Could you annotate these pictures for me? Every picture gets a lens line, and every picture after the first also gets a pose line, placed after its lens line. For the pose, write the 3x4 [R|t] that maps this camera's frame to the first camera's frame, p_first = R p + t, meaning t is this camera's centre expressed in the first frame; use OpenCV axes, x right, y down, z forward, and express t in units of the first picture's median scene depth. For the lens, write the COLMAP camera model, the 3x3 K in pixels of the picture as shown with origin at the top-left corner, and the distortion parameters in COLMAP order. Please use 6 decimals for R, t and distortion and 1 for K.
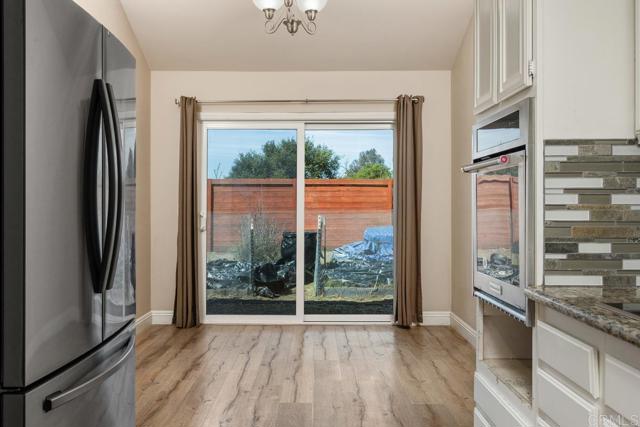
lens RADIAL K [[516.7, 0, 320.4], [0, 516.7, 210.8], [0, 0, 1]] dist [-0.006802, -0.000584]
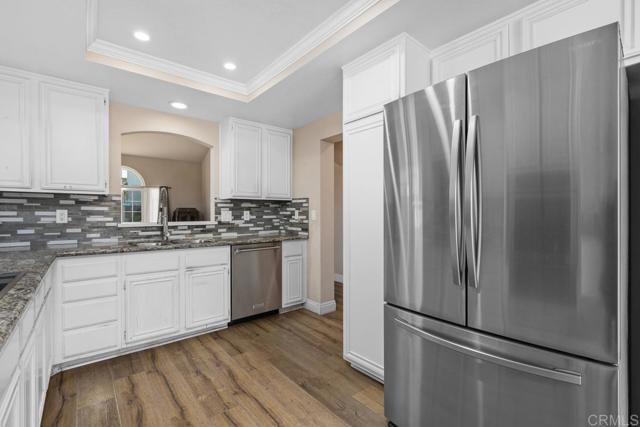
lens RADIAL K [[285.2, 0, 320.7], [0, 285.2, 215.2], [0, 0, 1]] dist [-0.000264, -0.000533]
pose [[-0.771869, 0.003223, -0.635774, 0.095033], [-0.001879, 0.999971, 0.007351, -0.013837], [0.635779, 0.006868, -0.771840, 1.657552]]
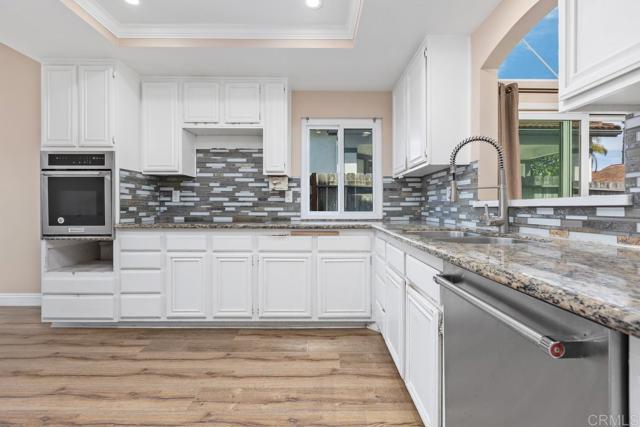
lens RADIAL K [[285.2, 0, 325.5], [0, 285.2, 209.4], [0, 0, 1]] dist [-0.000264, -0.000533]
pose [[-0.000959, -0.007547, 0.999971, -0.622764], [0.003787, 0.999964, 0.007551, 0.032559], [-0.999992, 0.003794, -0.000930, 0.874185]]
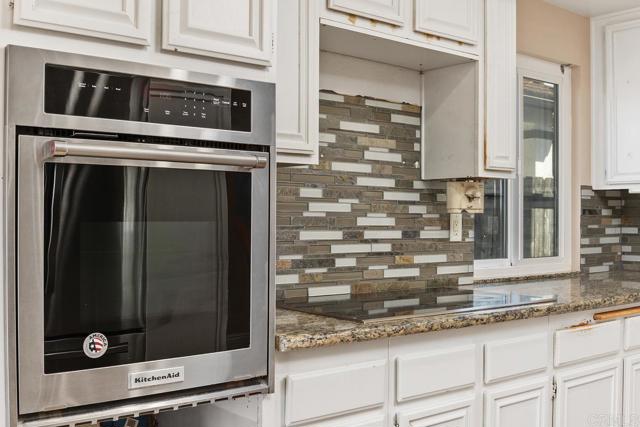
lens RADIAL K [[698.0, 0, 321.5], [0, 698.0, 214.1], [0, 0, 1]] dist [-0.035164, 0.000000]
pose [[-0.615472, 0.002000, 0.788156, -0.298461], [-0.001915, 0.999990, -0.004033, -0.018544], [-0.788157, -0.003991, -0.615462, 1.750181]]
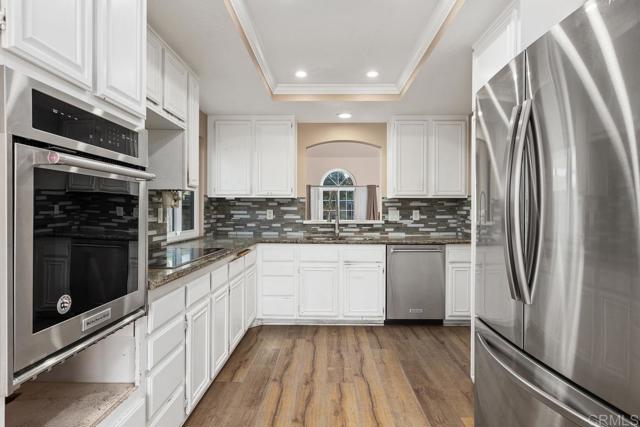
lens RADIAL K [[340.4, 0, 324.6], [0, 340.4, 212.9], [0, 0, 1]] dist [0.002035, 0.000187]
pose [[-0.999880, -0.004558, 0.014780, -0.087709], [-0.004466, 0.999970, 0.006282, -0.018650], [-0.014809, 0.006215, -0.999871, 1.886152]]
